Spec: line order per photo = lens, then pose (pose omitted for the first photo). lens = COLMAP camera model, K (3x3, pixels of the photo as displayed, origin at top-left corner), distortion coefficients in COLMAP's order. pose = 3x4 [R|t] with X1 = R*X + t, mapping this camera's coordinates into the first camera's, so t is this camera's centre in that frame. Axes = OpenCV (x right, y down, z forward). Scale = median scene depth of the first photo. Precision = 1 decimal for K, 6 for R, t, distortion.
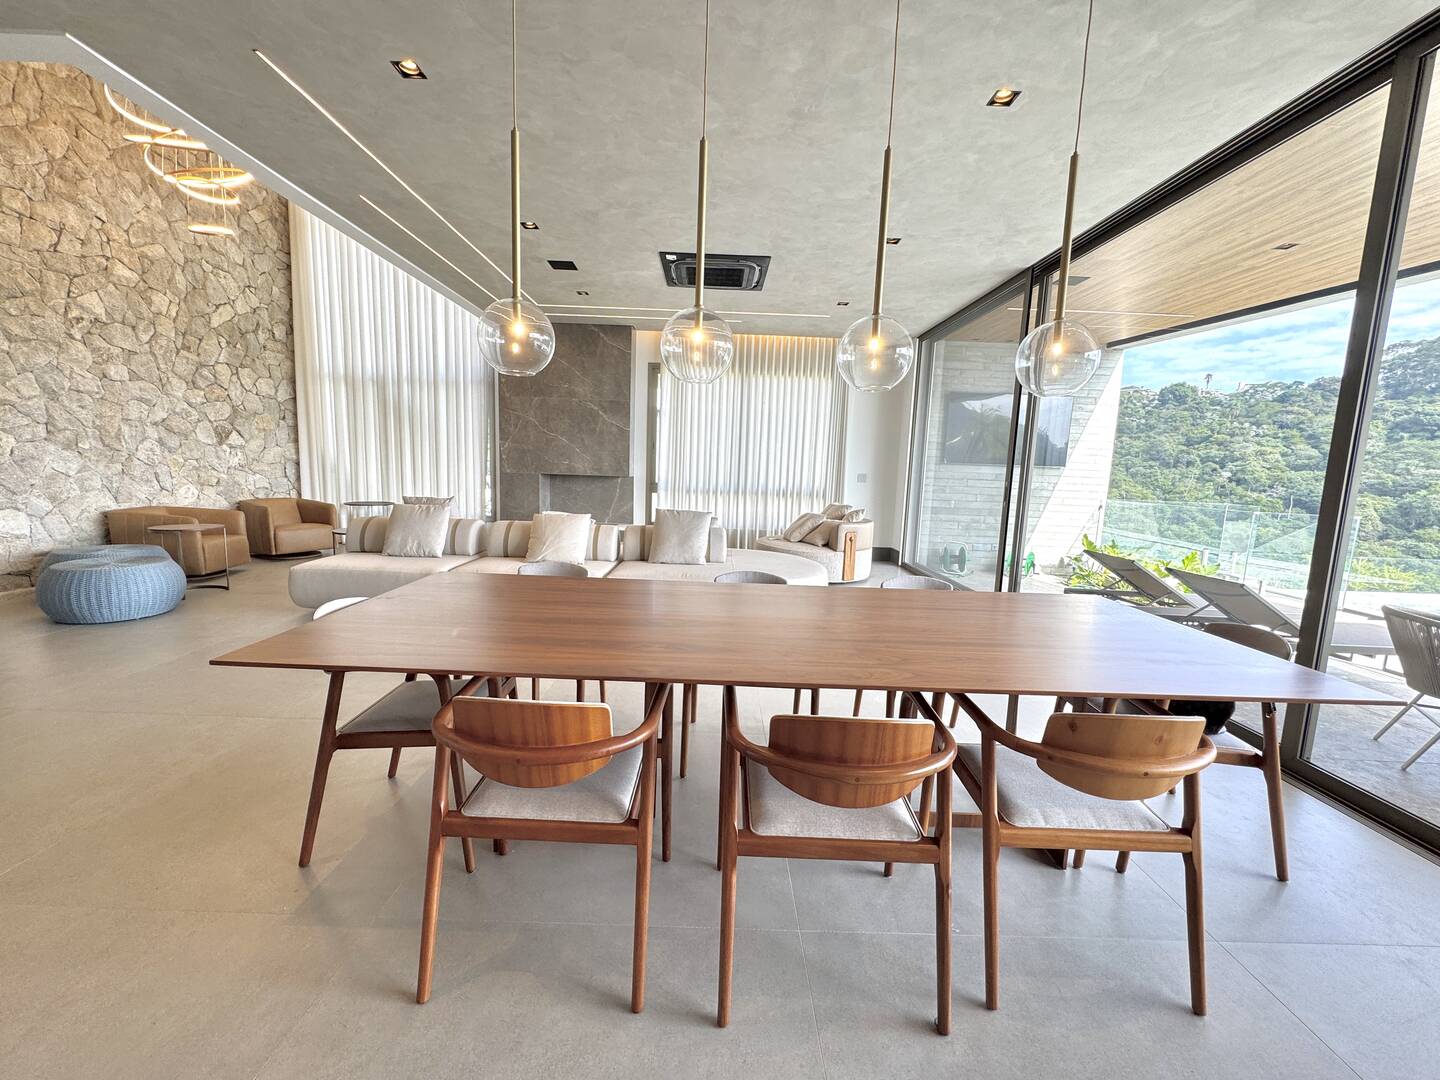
lens RADIAL K [[574.0, 0, 720.0], [0, 574.0, 540.0], [0, 0, 1]] dist [-0.001911, 0.000110]
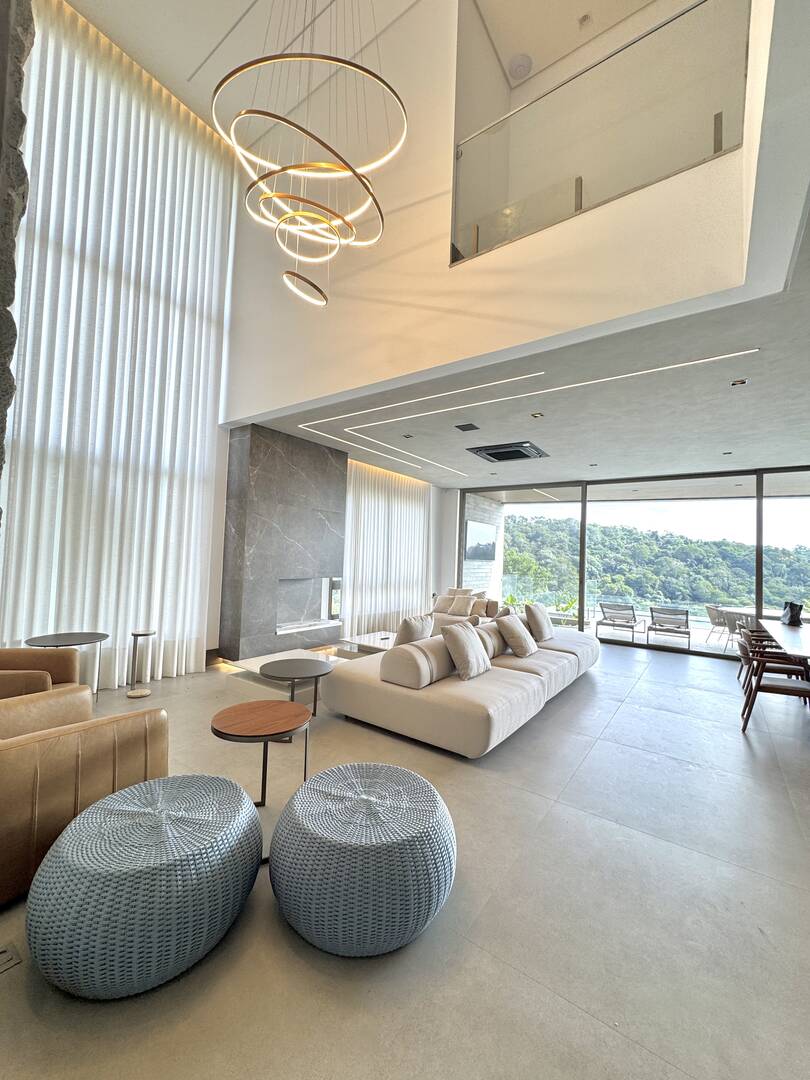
lens RADIAL K [[430.5, 0, 405.0], [0, 430.5, 540.0], [0, 0, 1]] dist [-0.001911, 0.000110]
pose [[0.588898, 0.019610, 0.807970, -0.804976], [0.082648, 0.993004, -0.084340, -0.106355], [-0.803971, 0.116445, 0.583157, 0.399179]]
